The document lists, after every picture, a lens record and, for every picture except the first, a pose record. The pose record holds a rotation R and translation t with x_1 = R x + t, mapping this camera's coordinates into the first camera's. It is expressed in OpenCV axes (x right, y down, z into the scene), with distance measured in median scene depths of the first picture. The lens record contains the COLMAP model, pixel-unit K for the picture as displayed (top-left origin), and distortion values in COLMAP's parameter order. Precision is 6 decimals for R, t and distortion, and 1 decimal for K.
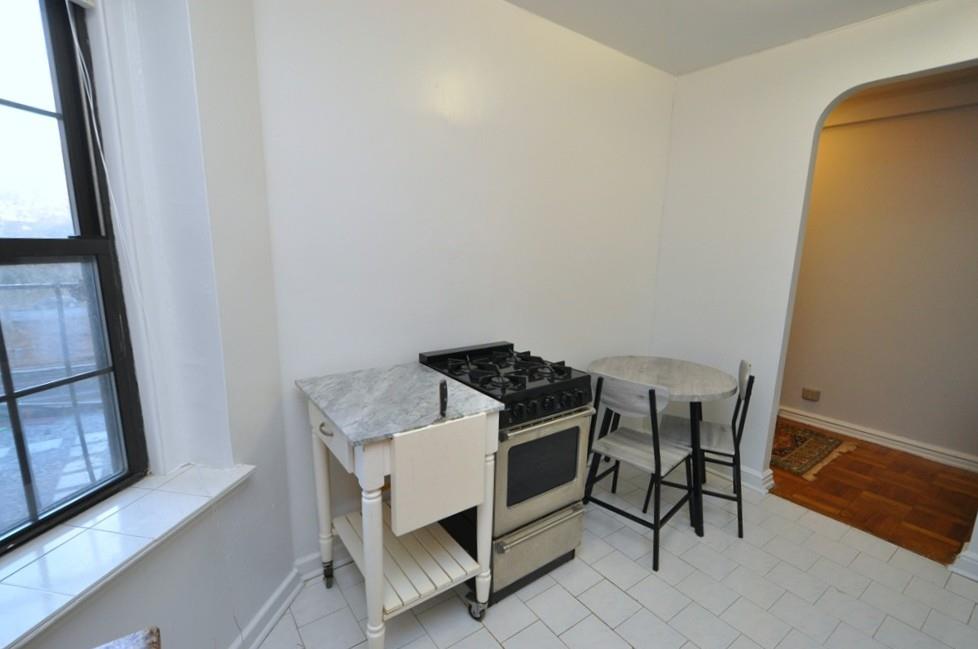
lens RADIAL K [[439.7, 0, 487.1], [0, 439.7, 335.7], [0, 0, 1]] dist [0.000246, -0.001026]
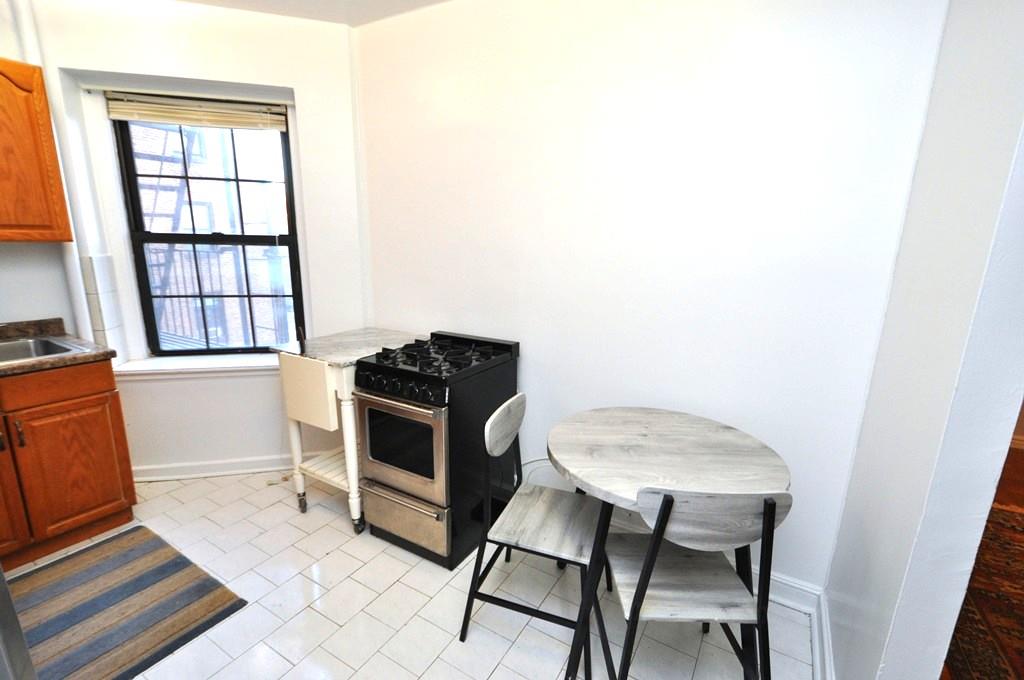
lens RADIAL K [[460.3, 0, 510.0], [0, 460.3, 351.7], [0, 0, 1]] dist [0.000246, -0.001026]
pose [[0.393955, 0.204103, -0.896182, 1.266149], [-0.194249, 0.971498, 0.135865, -0.134904], [0.898369, 0.120557, 0.422373, 0.779902]]
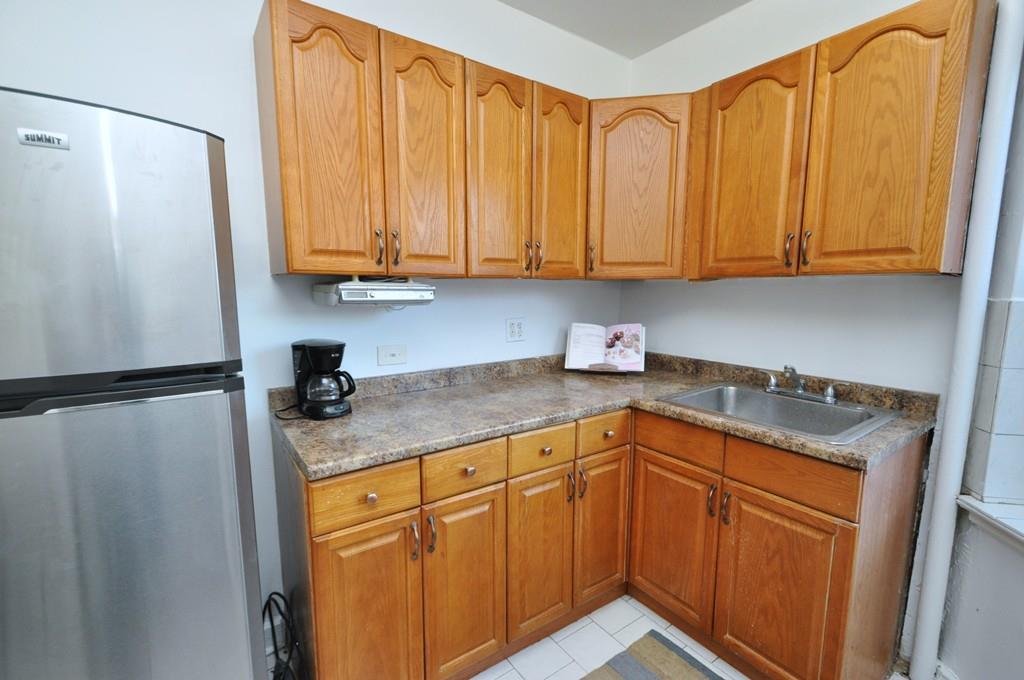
lens RADIAL K [[460.3, 0, 510.0], [0, 460.3, 351.7], [0, 0, 1]] dist [0.000246, -0.001026]
pose [[-0.999664, -0.025261, 0.005879, 0.269368], [-0.021939, 0.944491, 0.327803, -0.130357], [-0.013833, 0.327564, -0.944728, 0.957111]]
